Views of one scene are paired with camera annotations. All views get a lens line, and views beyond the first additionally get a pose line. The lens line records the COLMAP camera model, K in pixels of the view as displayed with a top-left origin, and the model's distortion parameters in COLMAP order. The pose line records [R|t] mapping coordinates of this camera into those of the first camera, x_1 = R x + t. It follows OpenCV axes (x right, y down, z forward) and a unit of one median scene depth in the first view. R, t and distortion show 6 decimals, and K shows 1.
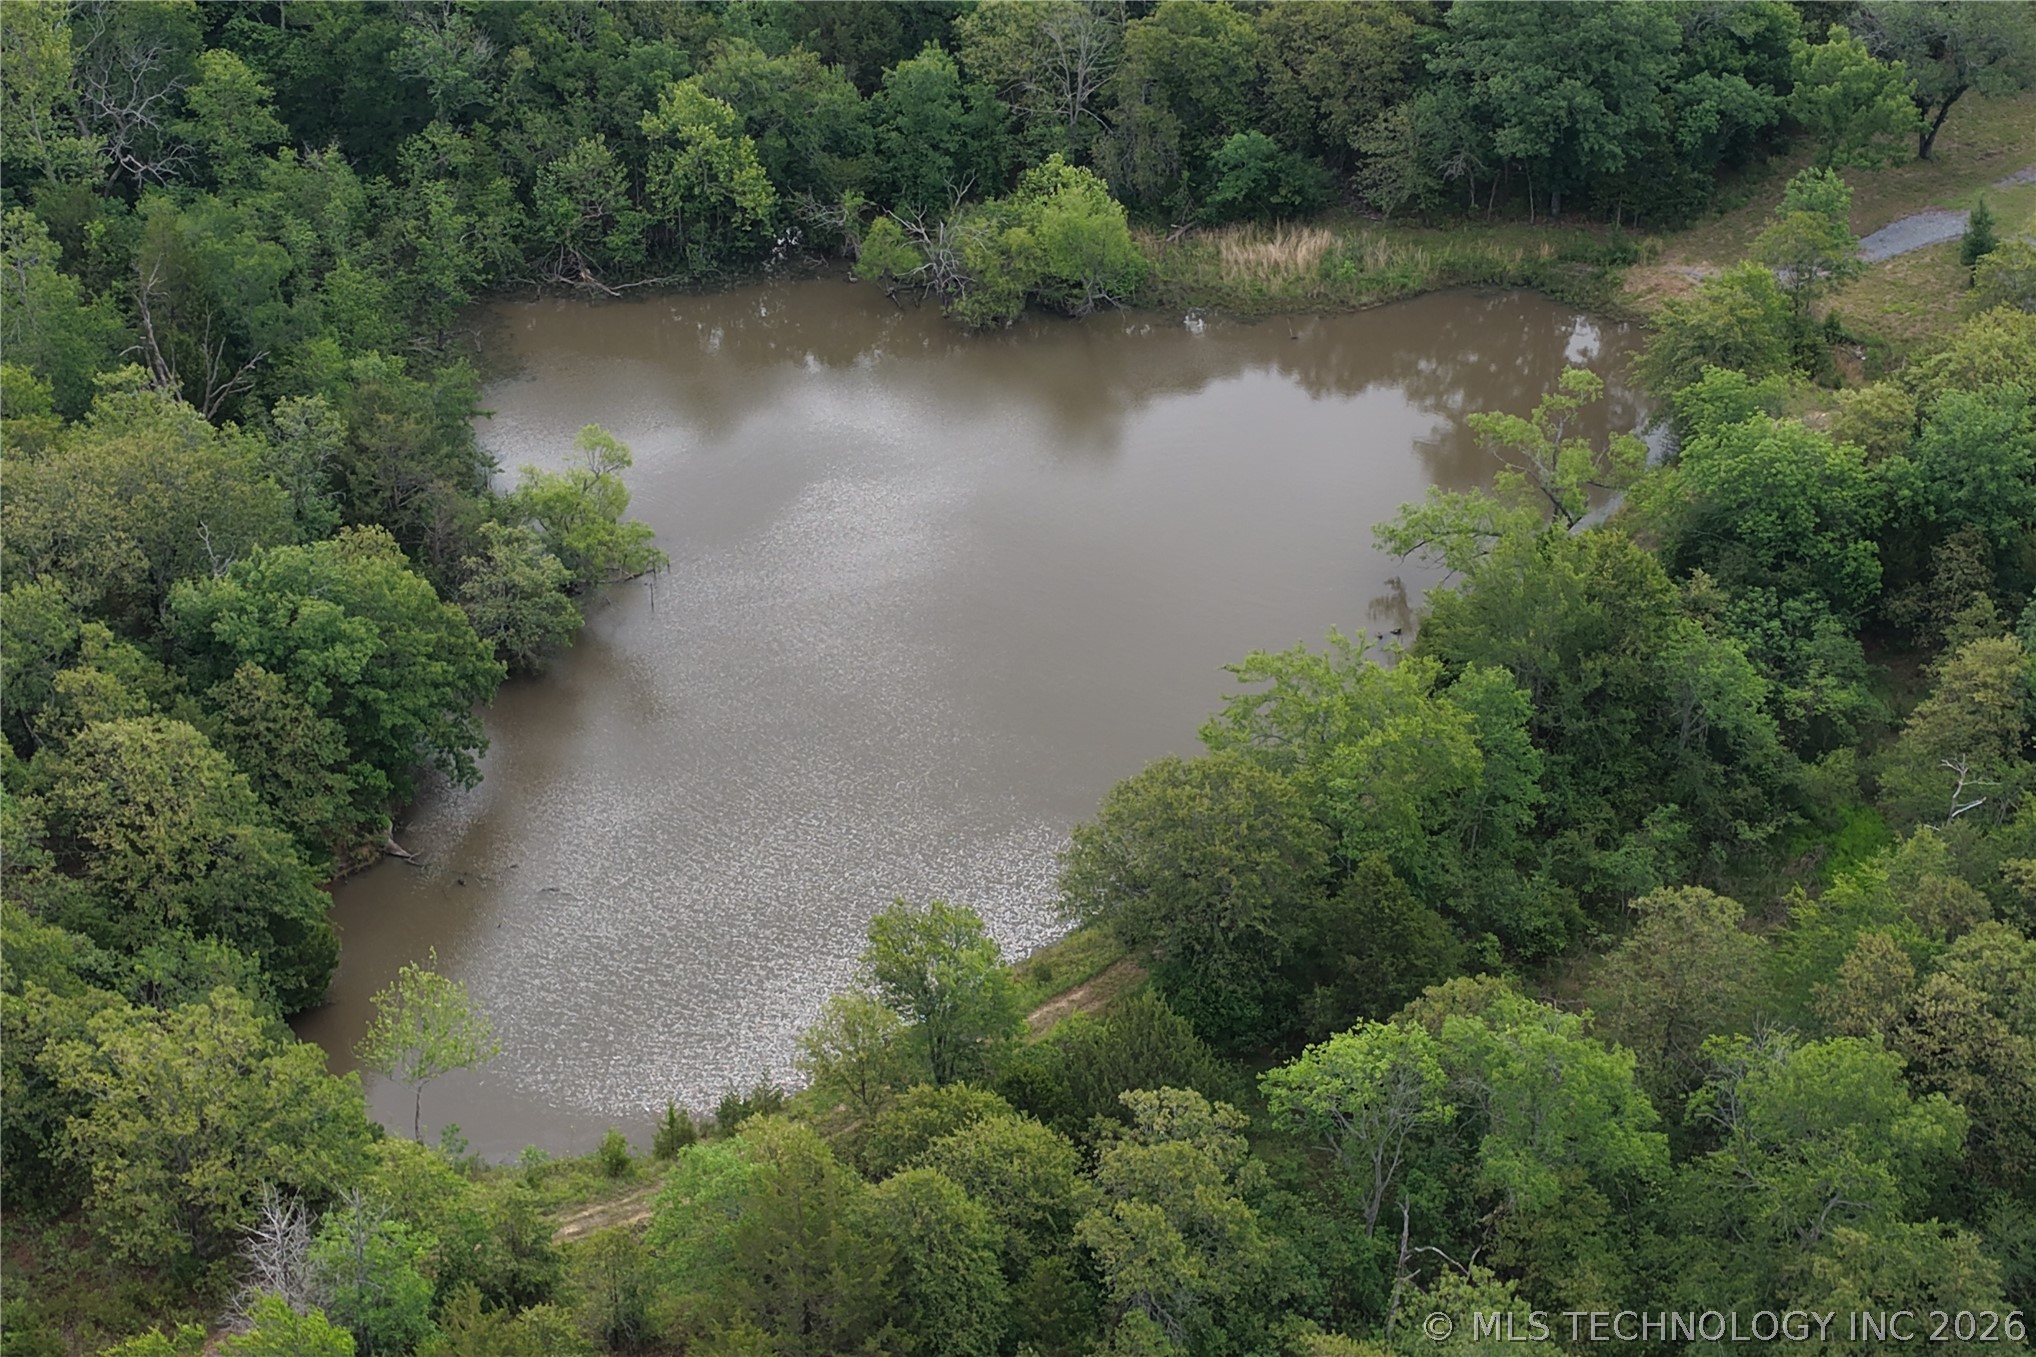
lens RADIAL K [[2001.6, 0, 1018.0], [0, 2001.6, 678.5], [0, 0, 1]] dist [-0.010024, 0.027273]
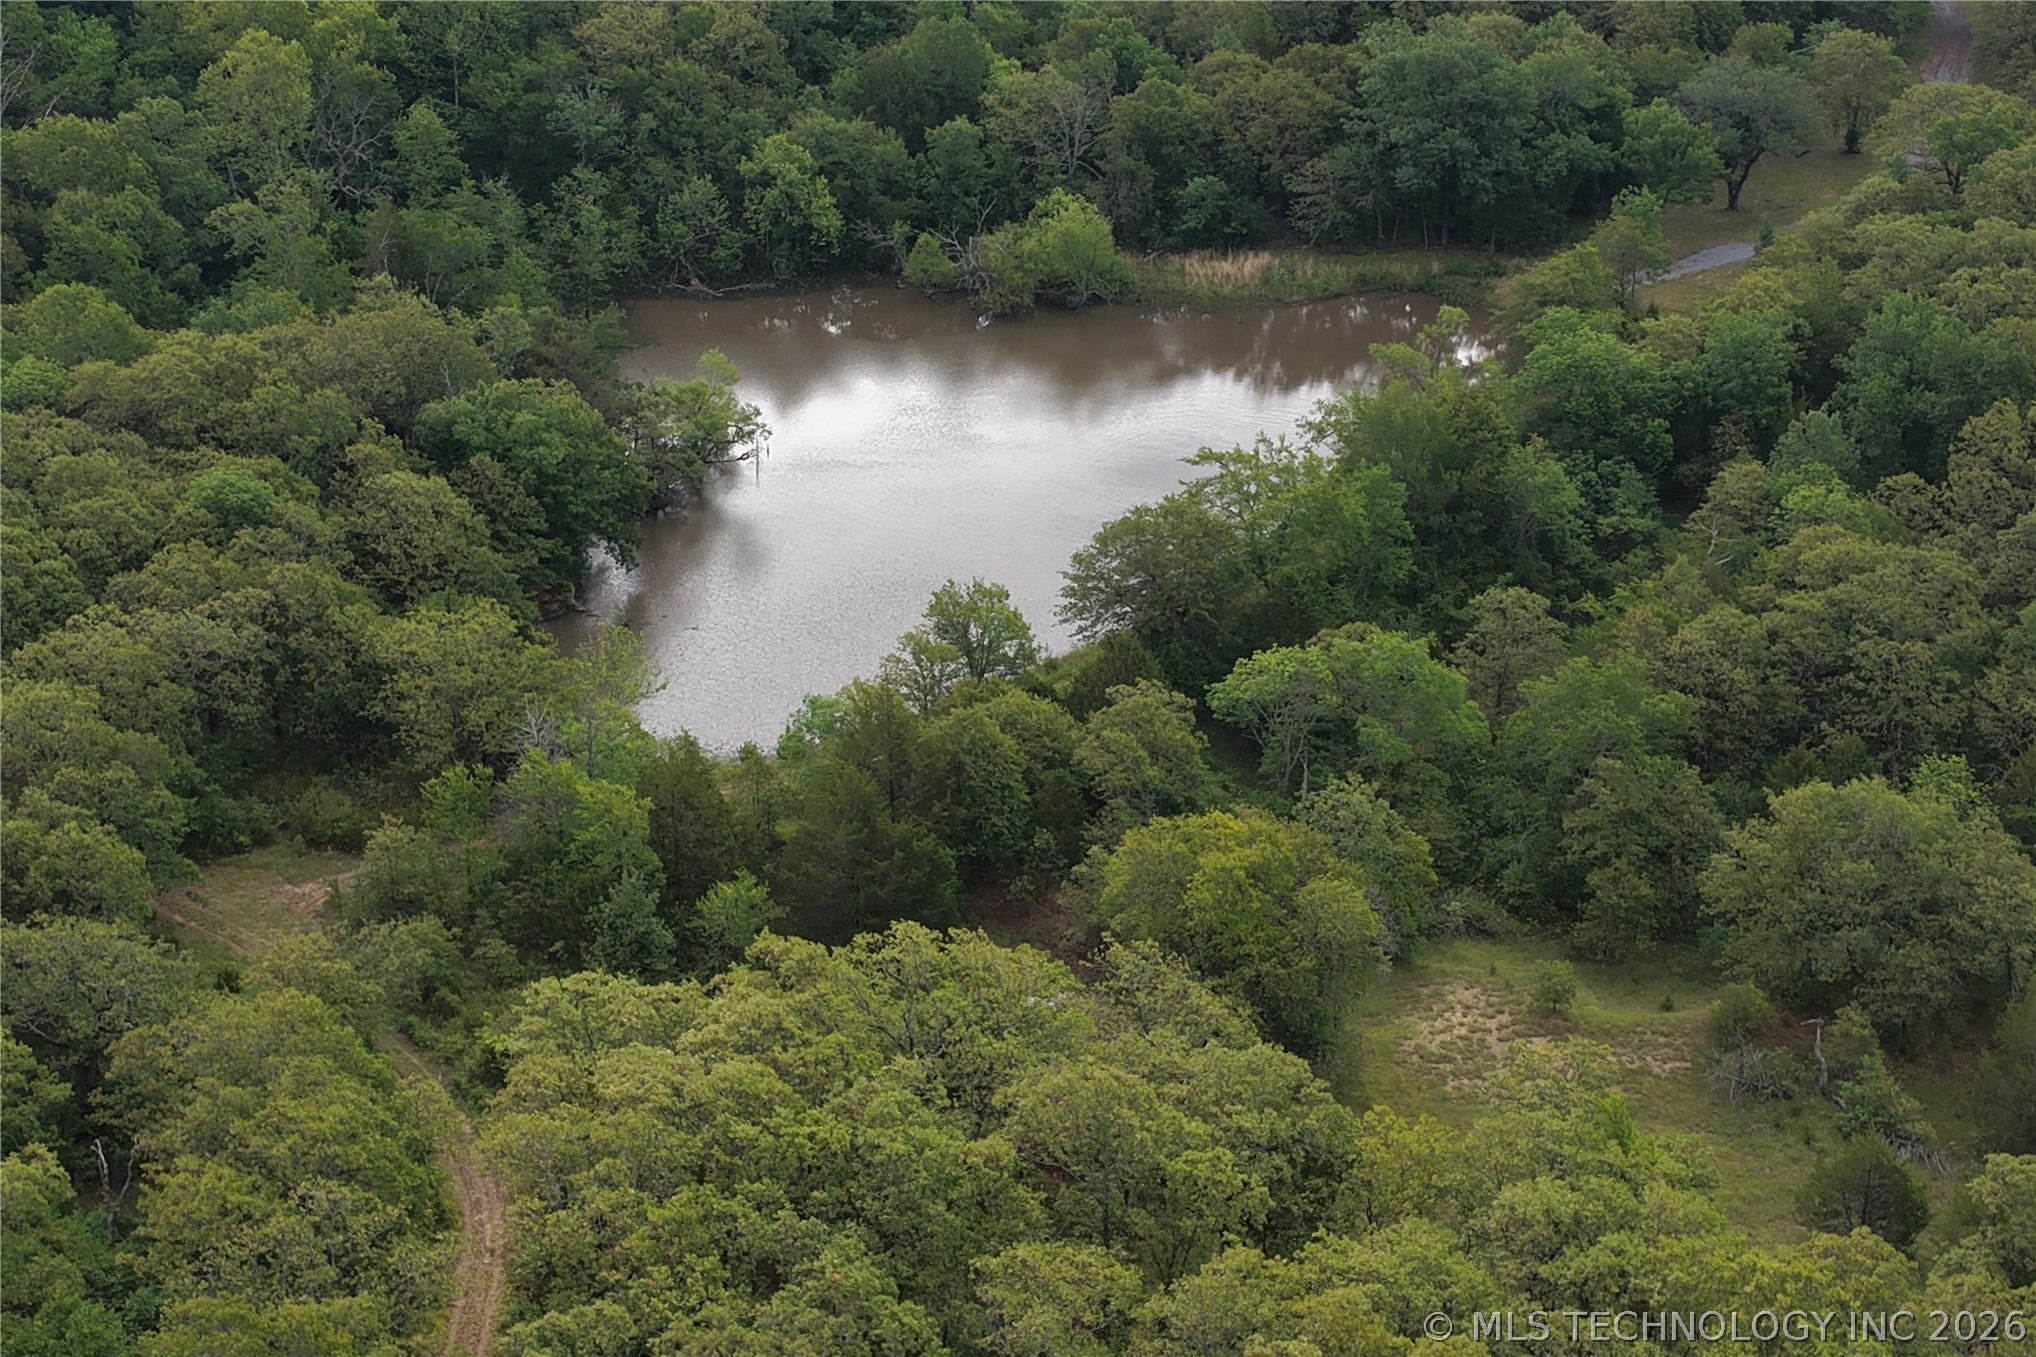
lens RADIAL K [[1697.4, 0, 1027.6], [0, 1697.4, 676.3], [0, 0, 1]] dist [-0.010532, 0.036094]
pose [[0.999996, 0.001441, 0.002628, -0.003439], [-0.001321, 0.998995, -0.044795, 0.102965], [-0.002690, 0.044791, 0.998993, -0.087747]]
